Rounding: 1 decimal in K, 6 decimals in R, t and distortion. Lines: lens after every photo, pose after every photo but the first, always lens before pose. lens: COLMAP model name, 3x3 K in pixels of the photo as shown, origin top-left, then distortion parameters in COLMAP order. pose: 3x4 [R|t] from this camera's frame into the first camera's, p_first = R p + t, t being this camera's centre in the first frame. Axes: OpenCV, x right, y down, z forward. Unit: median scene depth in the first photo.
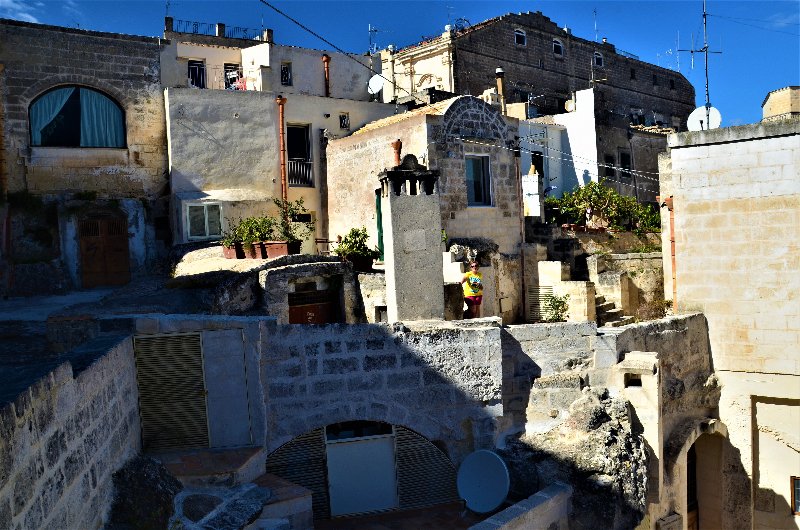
lens RADIAL K [[633.2, 0, 396.7], [0, 633.2, 278.8], [0, 0, 1]] dist [-0.162768, 0.138238]
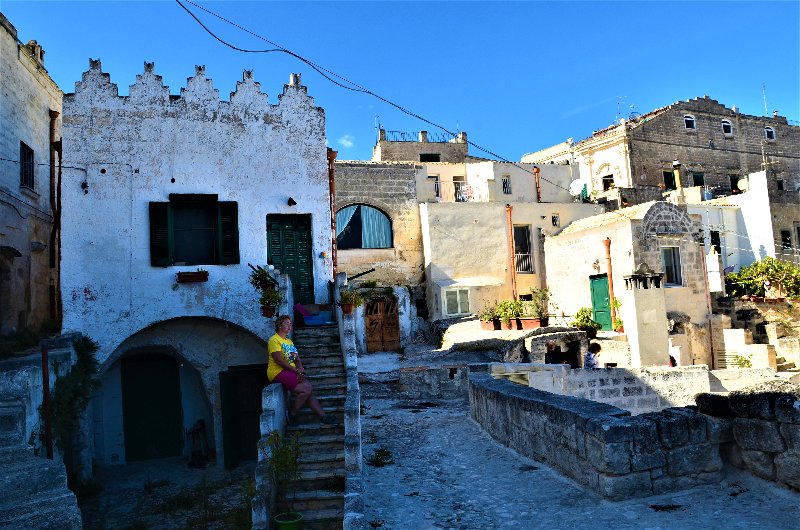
lens RADIAL K [[633.2, 0, 396.7], [0, 633.2, 278.8], [0, 0, 1]] dist [-0.162768, 0.138238]
pose [[0.967838, -0.028642, -0.249937, -0.090817], [0.000031, 0.993511, -0.113736, 0.010253], [0.251572, 0.110071, 0.961559, -0.314316]]
